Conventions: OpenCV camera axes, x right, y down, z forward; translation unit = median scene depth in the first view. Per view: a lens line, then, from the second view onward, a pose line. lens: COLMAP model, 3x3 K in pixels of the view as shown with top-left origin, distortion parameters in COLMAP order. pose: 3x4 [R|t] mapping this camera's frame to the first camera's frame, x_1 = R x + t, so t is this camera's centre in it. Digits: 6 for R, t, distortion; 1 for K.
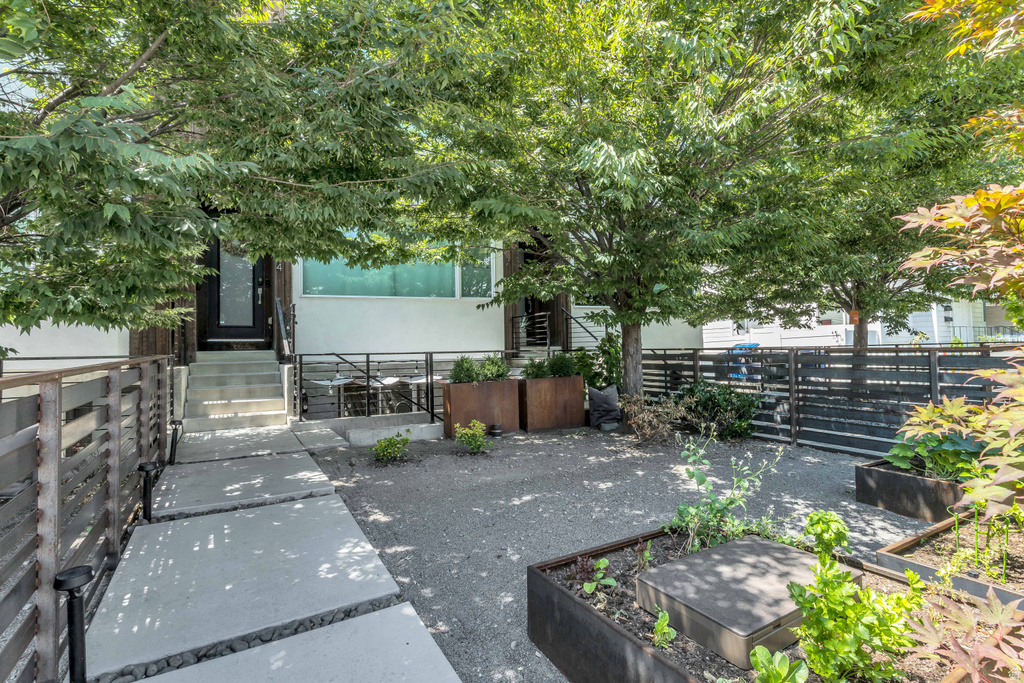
lens RADIAL K [[499.1, 0, 506.1], [0, 499.1, 341.5], [0, 0, 1]] dist [-0.019731, 0.000056]
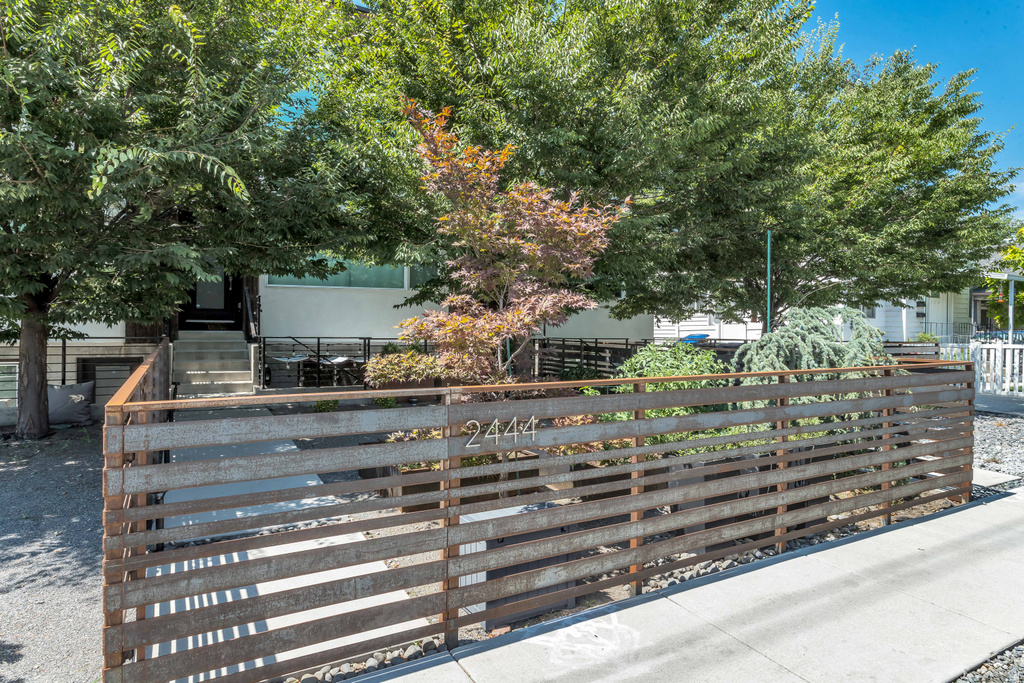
lens RADIAL K [[587.1, 0, 511.2], [0, 587.1, 342.8], [0, 0, 1]] dist [-0.039915, 0.002735]
pose [[0.999548, 0.029046, 0.007805, 0.190968], [-0.029338, 0.998755, 0.040339, -0.034527], [-0.006624, -0.040550, 0.999156, -0.458426]]
